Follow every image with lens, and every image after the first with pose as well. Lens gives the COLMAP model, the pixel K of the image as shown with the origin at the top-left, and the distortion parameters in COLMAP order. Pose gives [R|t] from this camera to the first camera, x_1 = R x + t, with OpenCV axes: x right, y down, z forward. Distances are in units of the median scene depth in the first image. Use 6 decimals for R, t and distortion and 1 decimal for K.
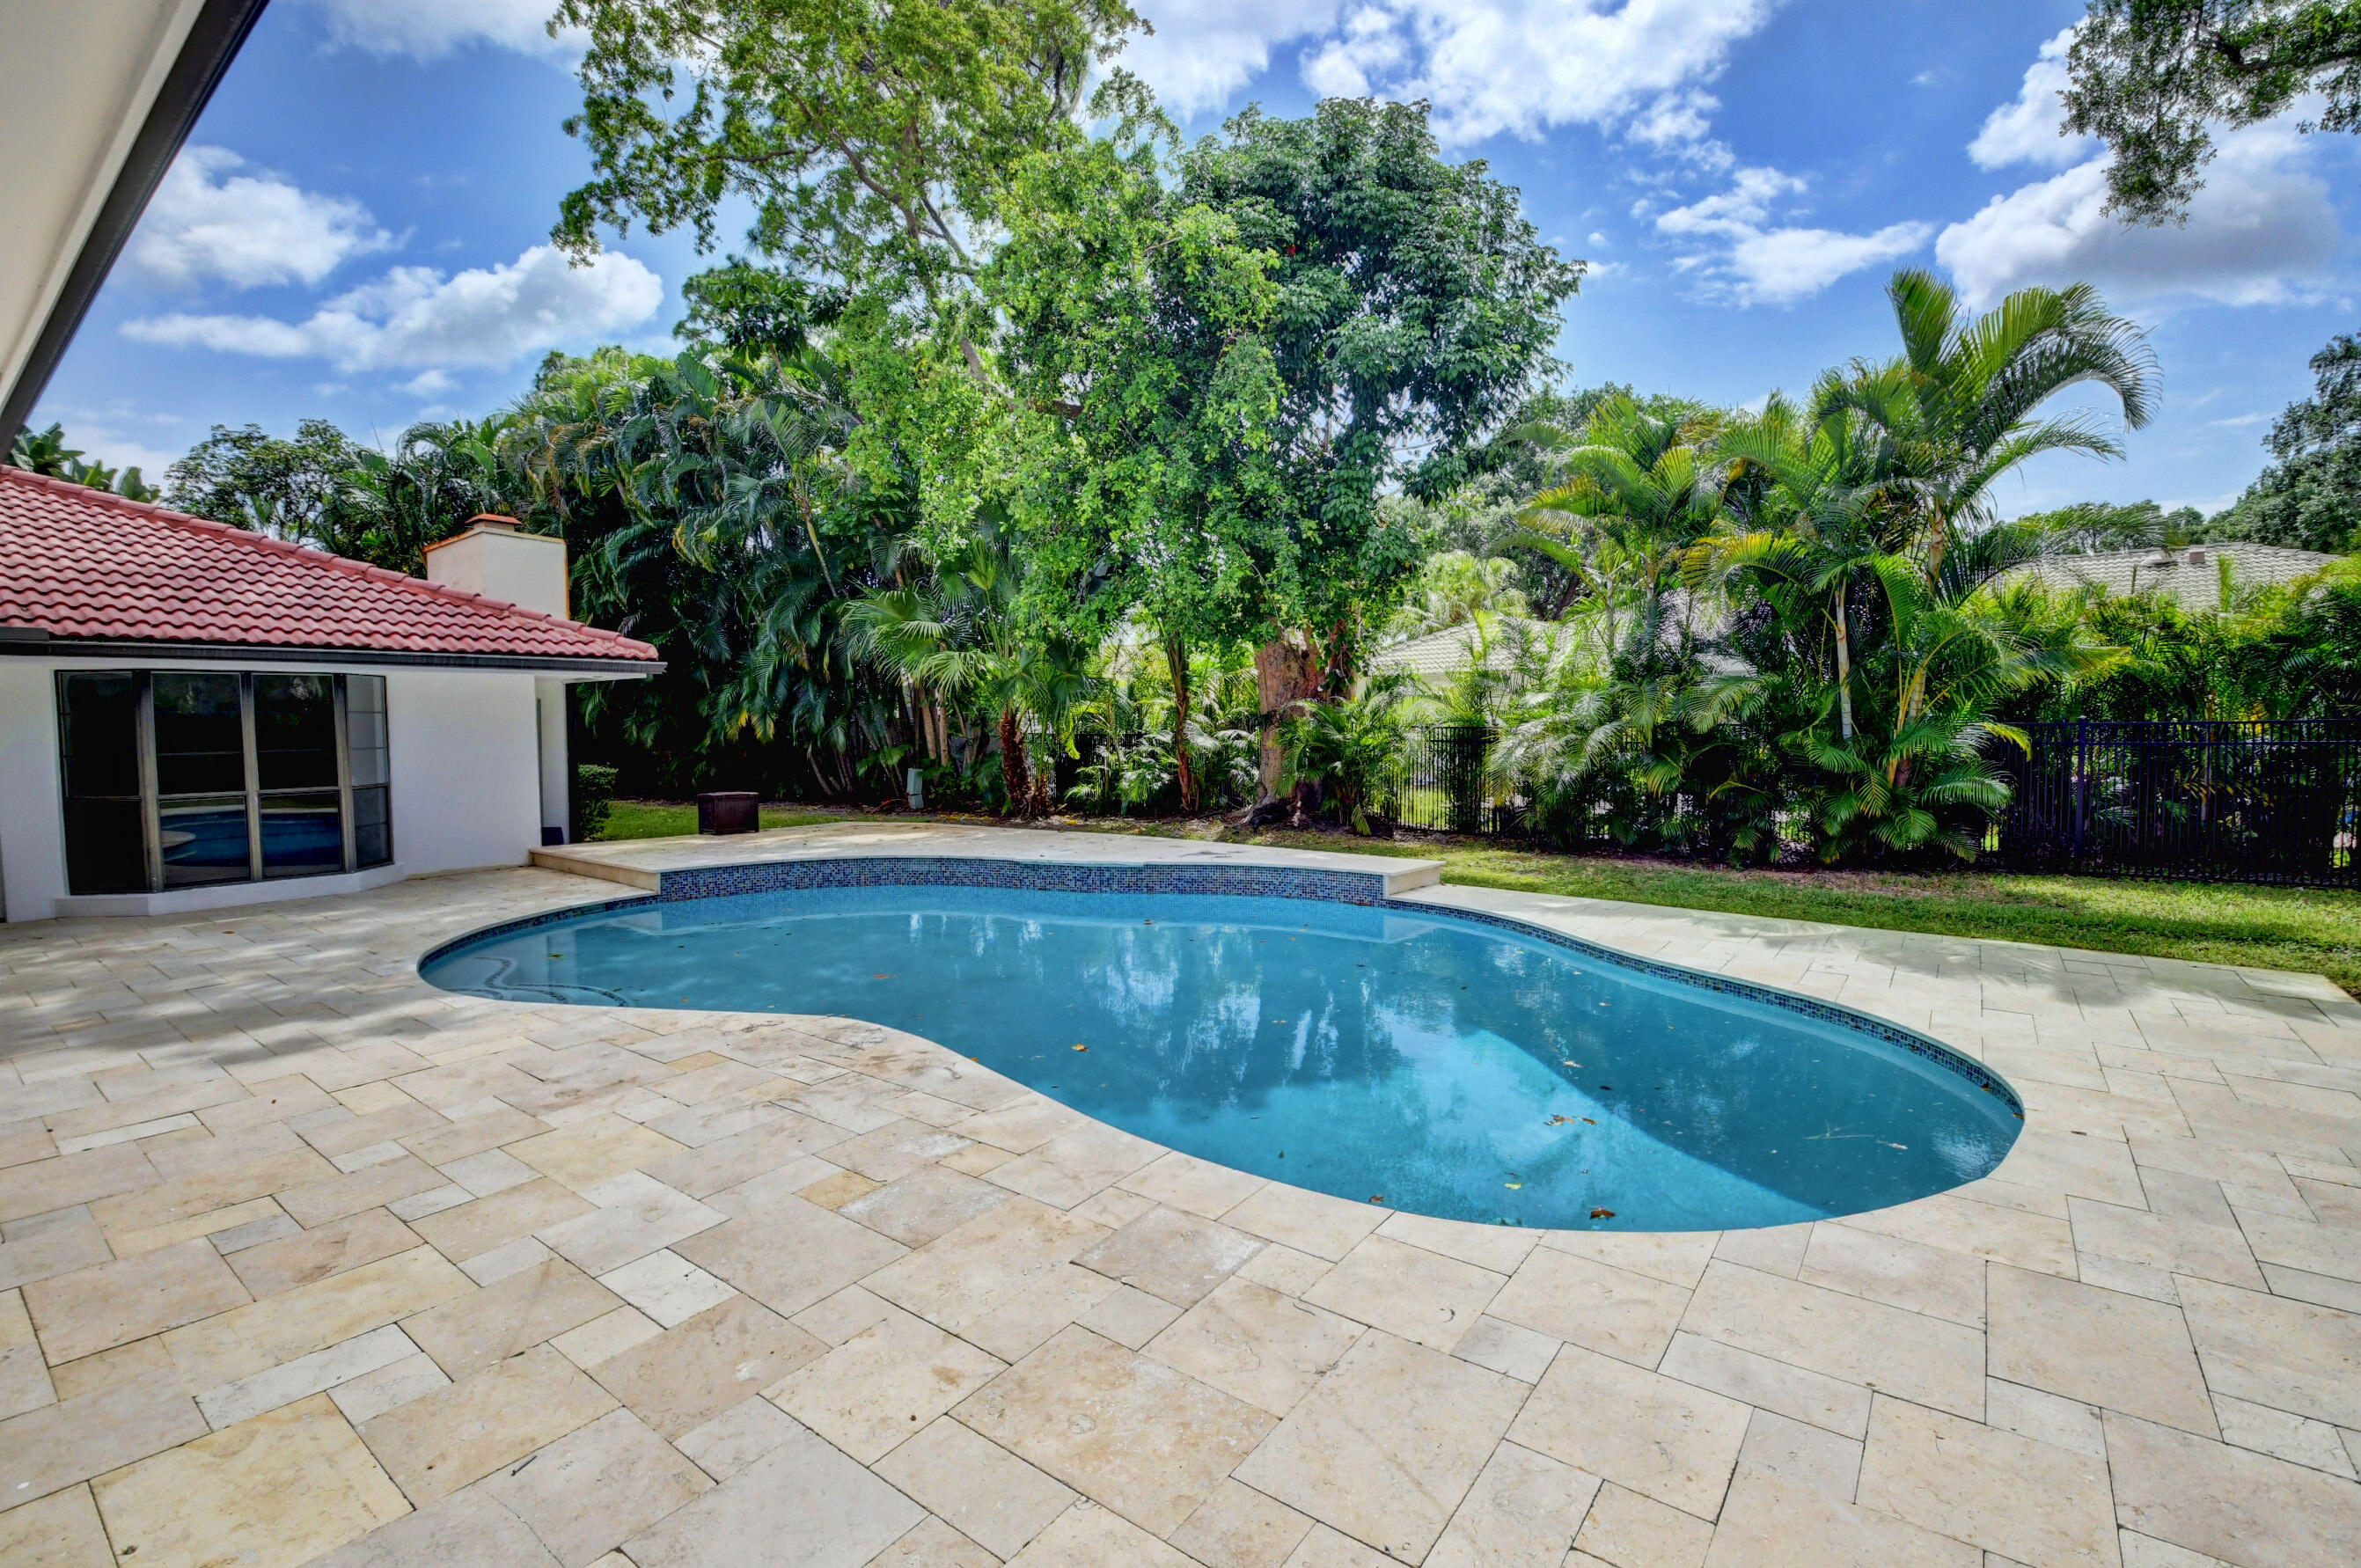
lens RADIAL K [[1066.9, 0, 1180.5], [0, 1066.9, 784.0], [0, 0, 1]] dist [0.008130, -0.017325]
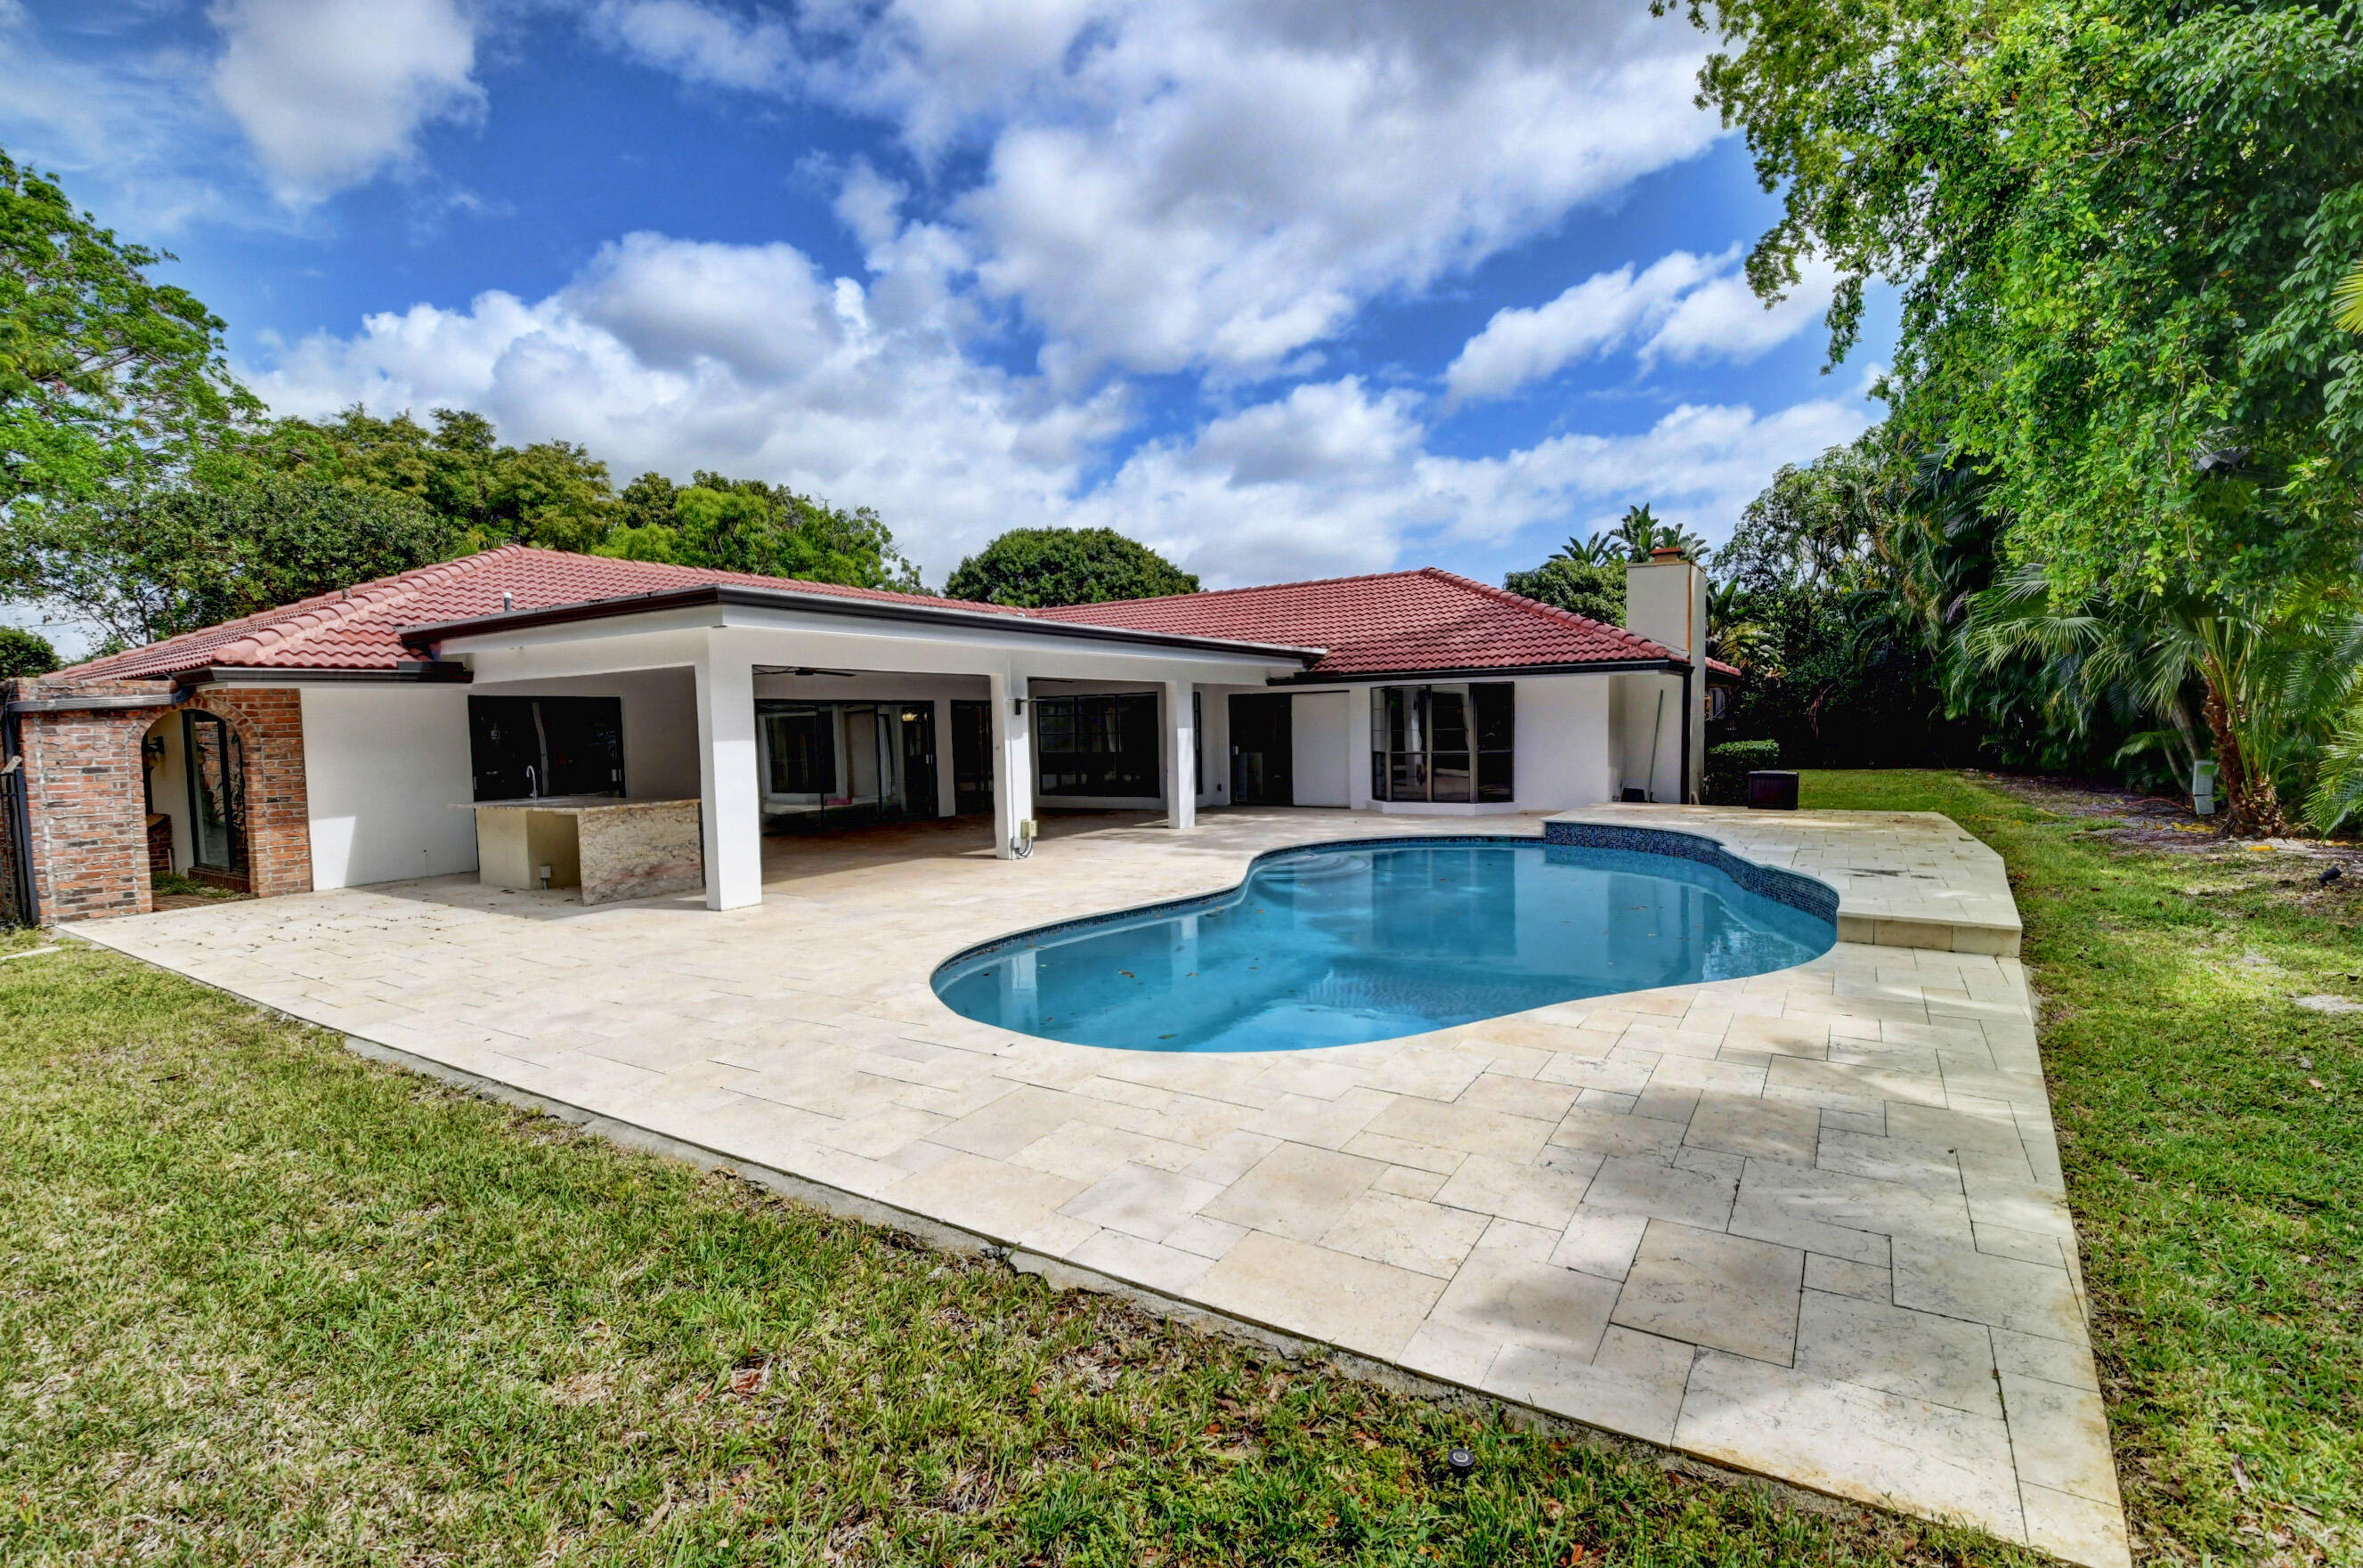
lens RADIAL K [[1067.9, 0, 1181.5], [0, 1067.9, 784.0], [0, 0, 1]] dist [0.008130, -0.017325]
pose [[0.059100, 0.064958, -0.996136, 1.985926], [-0.036870, 0.997342, 0.062849, -0.080019], [0.997571, 0.033013, 0.061338, 1.028405]]
